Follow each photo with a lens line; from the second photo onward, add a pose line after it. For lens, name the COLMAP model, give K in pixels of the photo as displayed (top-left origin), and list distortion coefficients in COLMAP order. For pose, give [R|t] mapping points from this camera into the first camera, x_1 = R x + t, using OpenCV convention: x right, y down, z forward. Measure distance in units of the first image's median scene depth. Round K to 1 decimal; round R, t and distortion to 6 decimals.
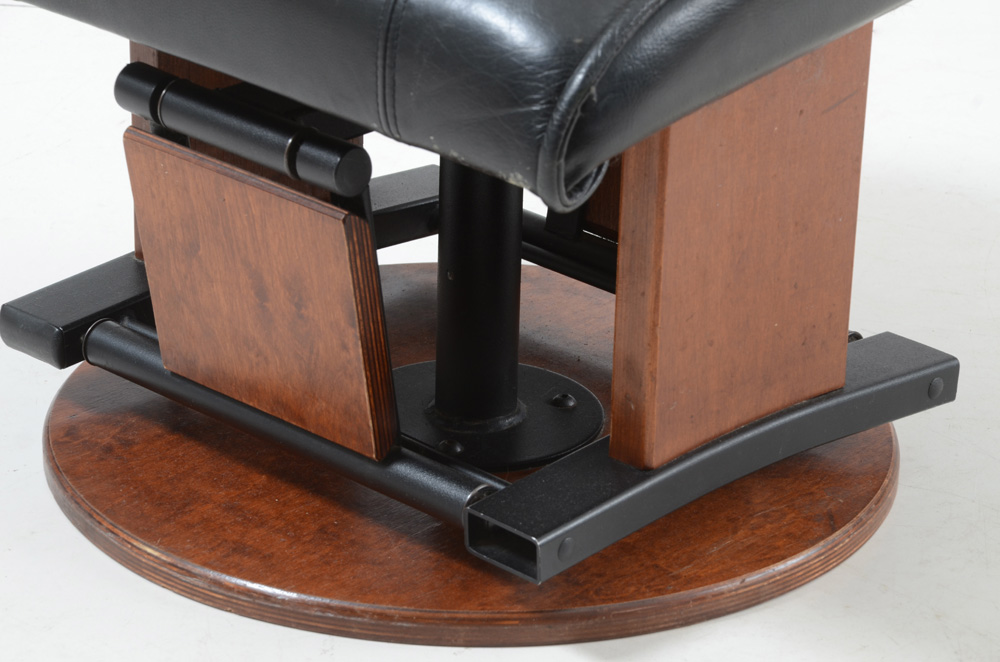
lens RADIAL K [[3881.4, 0, 487.9], [0, 3881.4, 334.2], [0, 0, 1]] dist [1.218353, -0.482555]
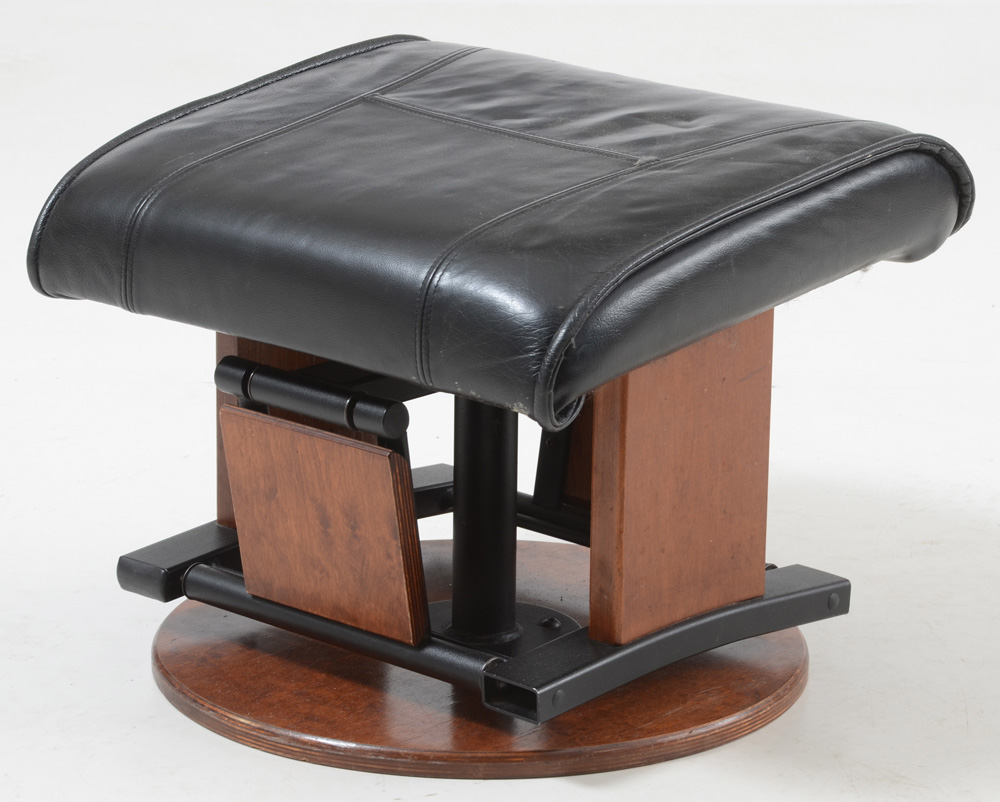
lens RADIAL K [[4364.9, 0, 500.0], [0, 4364.9, 401.0], [0, 0, 1]] dist [0.938772, -0.654777]
pose [[0.999678, -0.016465, 0.019323, -0.026524], [0.018840, 0.991337, -0.129985, 0.144377], [-0.017015, 0.130307, 0.991328, -0.490083]]
